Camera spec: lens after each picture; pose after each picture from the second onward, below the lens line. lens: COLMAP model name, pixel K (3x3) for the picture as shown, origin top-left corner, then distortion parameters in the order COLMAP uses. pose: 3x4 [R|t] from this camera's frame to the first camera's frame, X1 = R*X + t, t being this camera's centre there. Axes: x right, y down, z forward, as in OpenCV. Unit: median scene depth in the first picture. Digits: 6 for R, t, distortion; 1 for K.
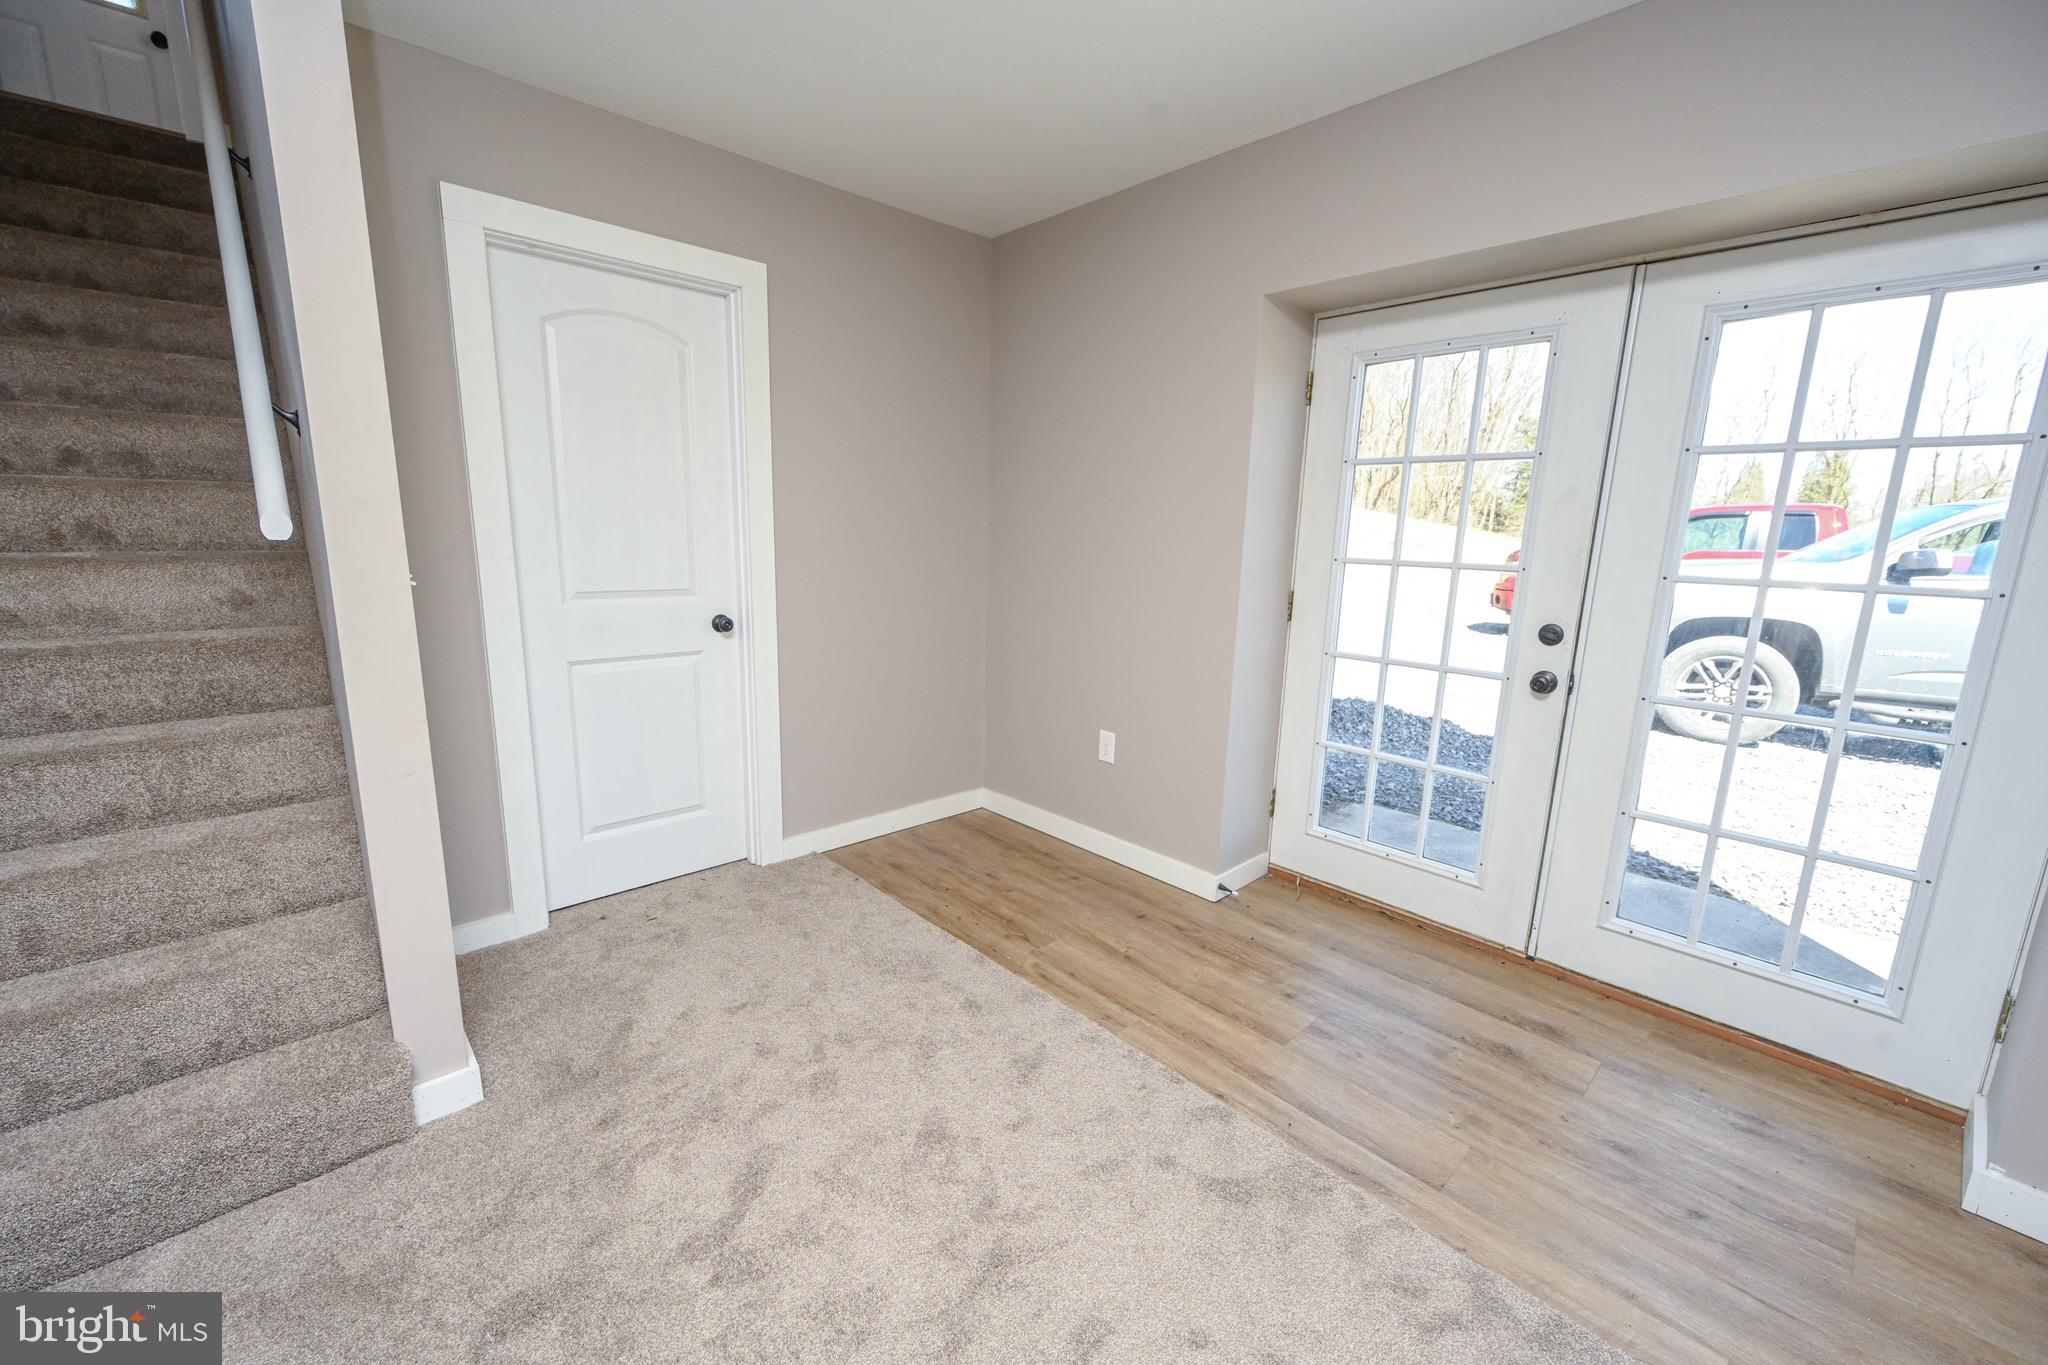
lens RADIAL K [[804.6, 0, 1019.3], [0, 804.6, 684.4], [0, 0, 1]] dist [0.000823, 0.000690]
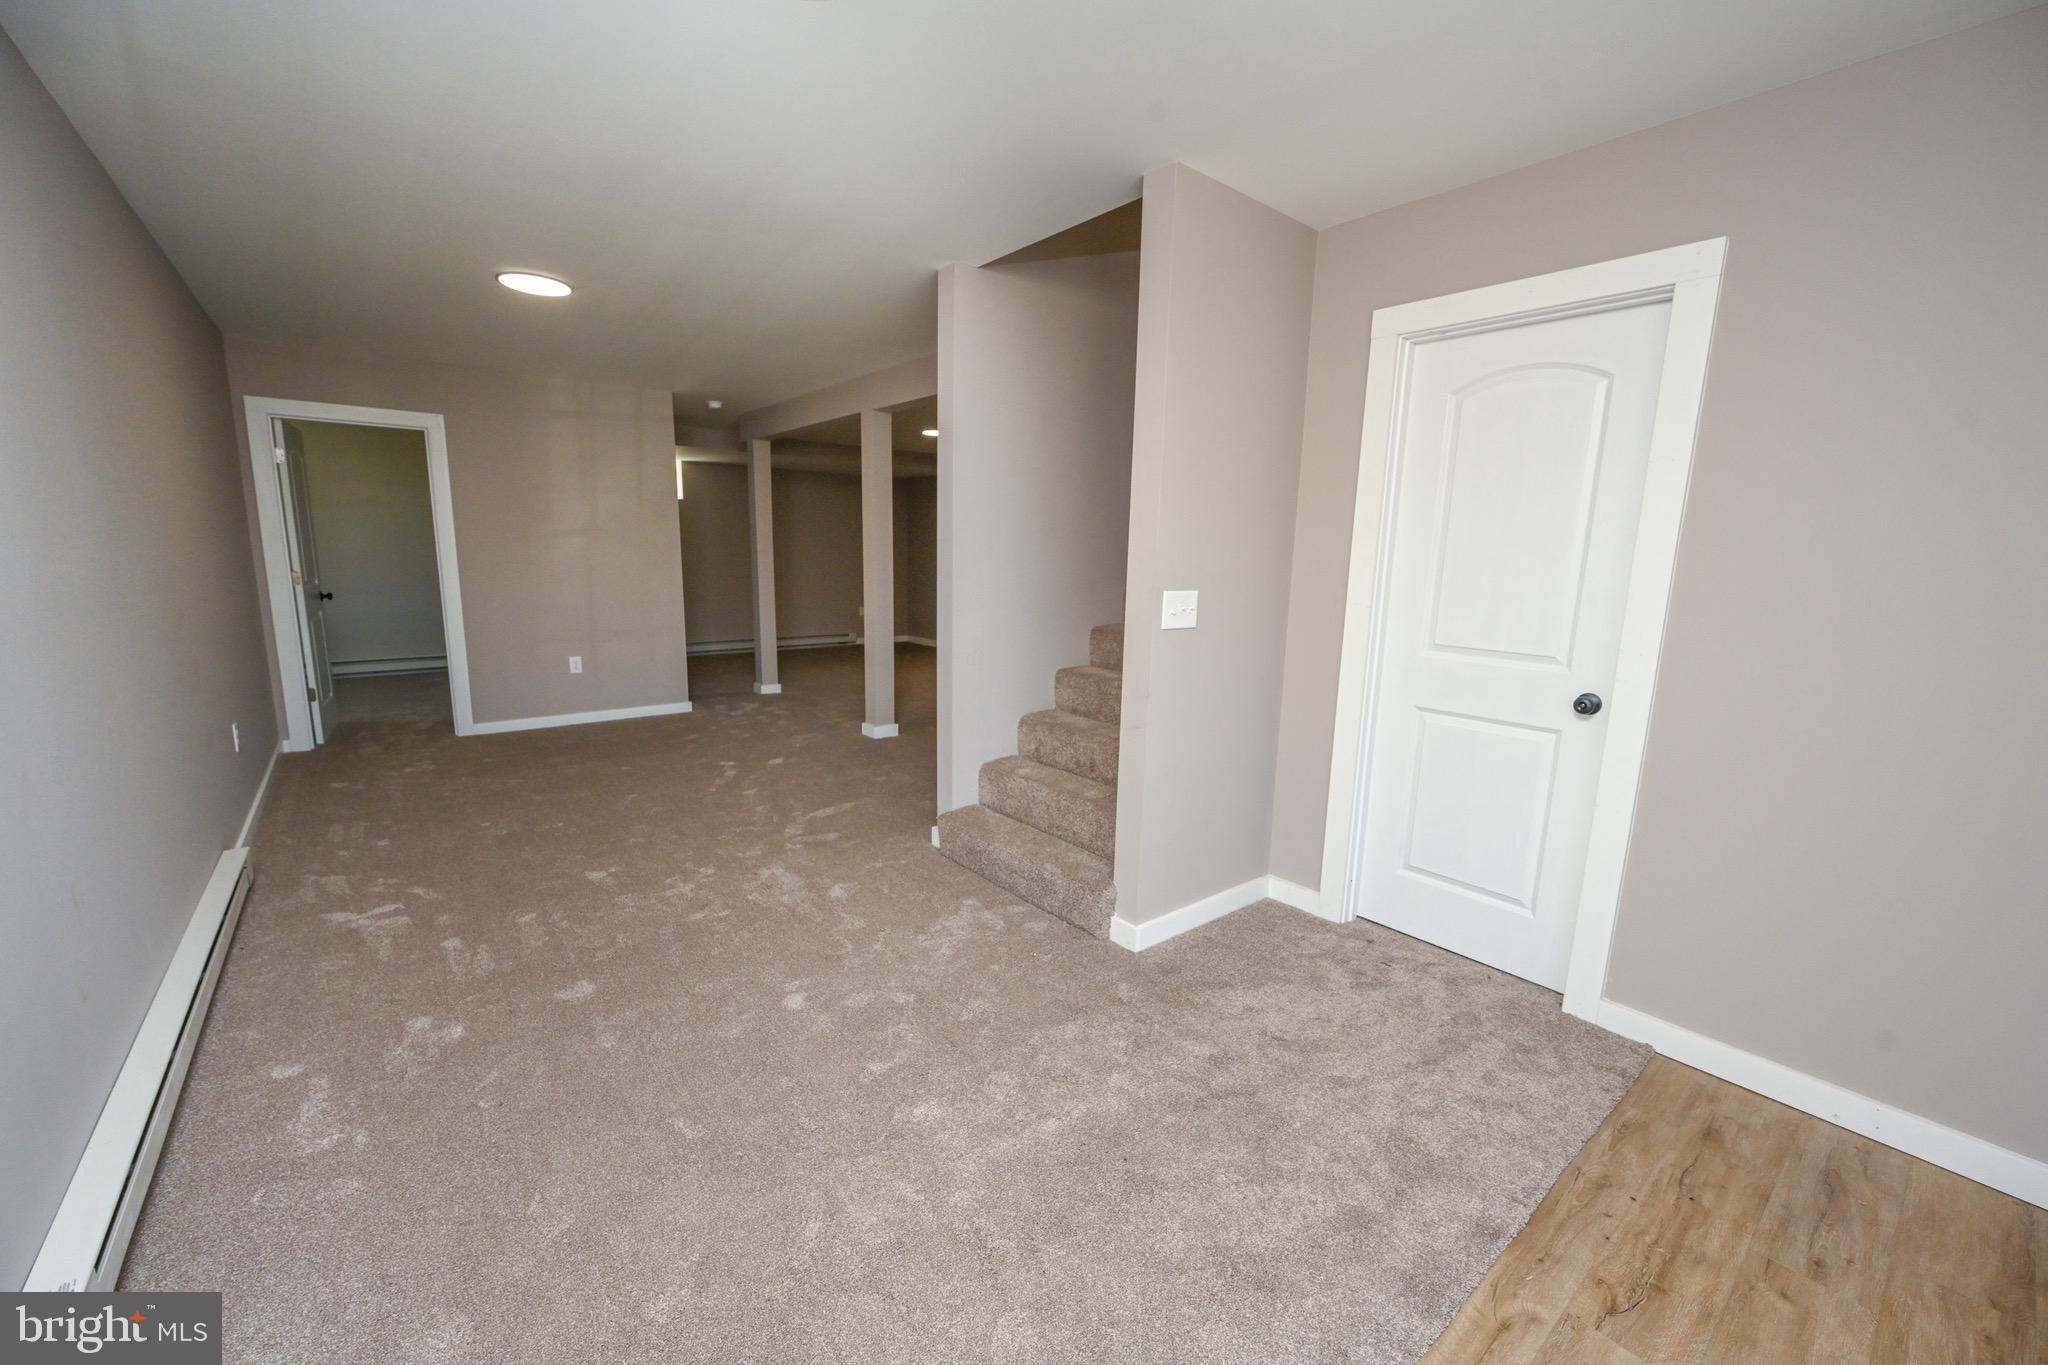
lens RADIAL K [[804.6, 0, 1019.0], [0, 804.6, 686.2], [0, 0, 1]] dist [0.000823, 0.000690]
pose [[-0.056671, 0.152011, -0.986753, 0.506975], [-0.214754, 0.963350, 0.160740, -0.107943], [0.975023, 0.221019, -0.021949, 0.478764]]
